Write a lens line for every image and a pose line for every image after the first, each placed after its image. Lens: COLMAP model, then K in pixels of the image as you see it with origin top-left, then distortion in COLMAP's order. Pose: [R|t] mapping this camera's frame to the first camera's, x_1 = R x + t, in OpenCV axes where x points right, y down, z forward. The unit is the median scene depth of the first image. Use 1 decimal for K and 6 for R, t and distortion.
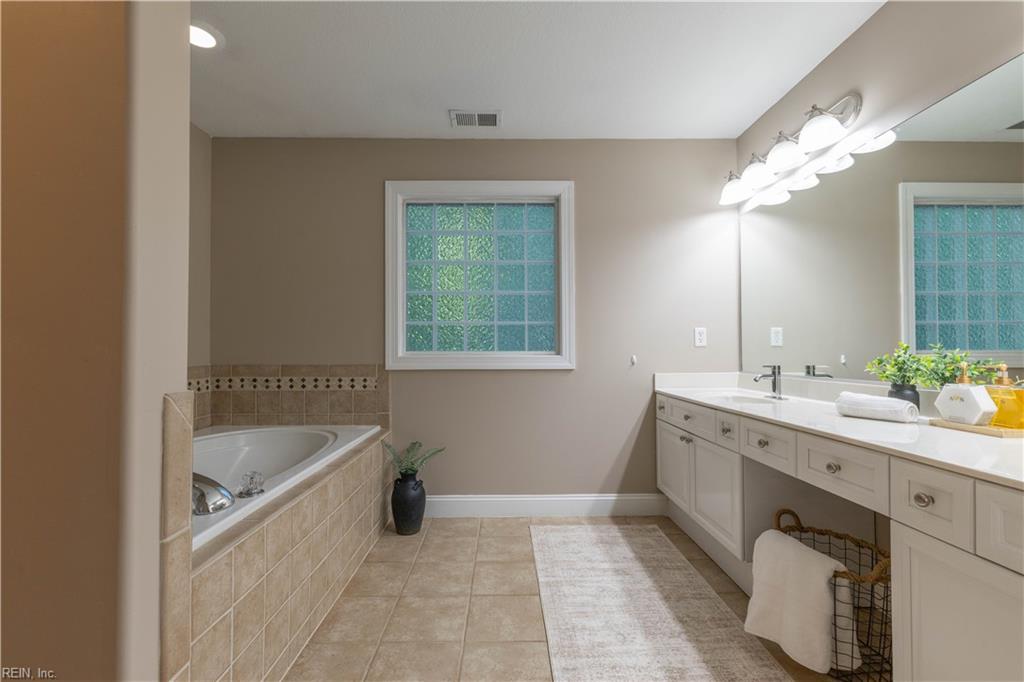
lens RADIAL K [[439.7, 0, 509.2], [0, 439.7, 344.2], [0, 0, 1]] dist [0.000030, 0.000273]
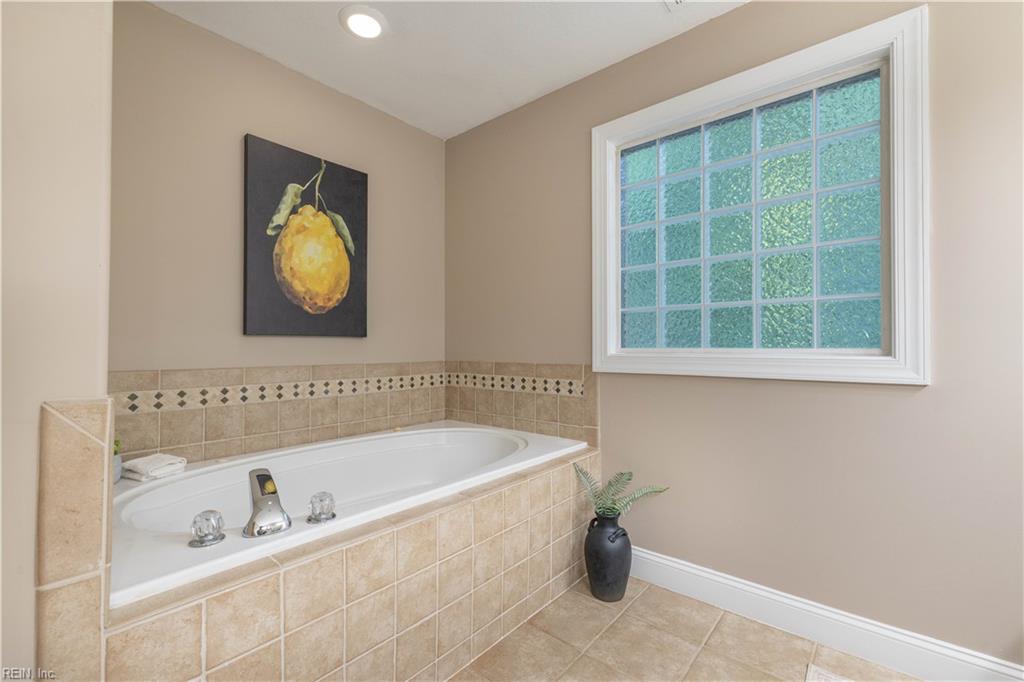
lens RADIAL K [[439.7, 0, 509.2], [0, 439.7, 344.2], [0, 0, 1]] dist [0.000030, 0.000273]
pose [[0.751243, -0.003101, -0.660018, 0.121832], [0.008797, 0.999947, 0.005315, 0.004097], [0.659967, -0.009799, 0.751231, 0.319663]]
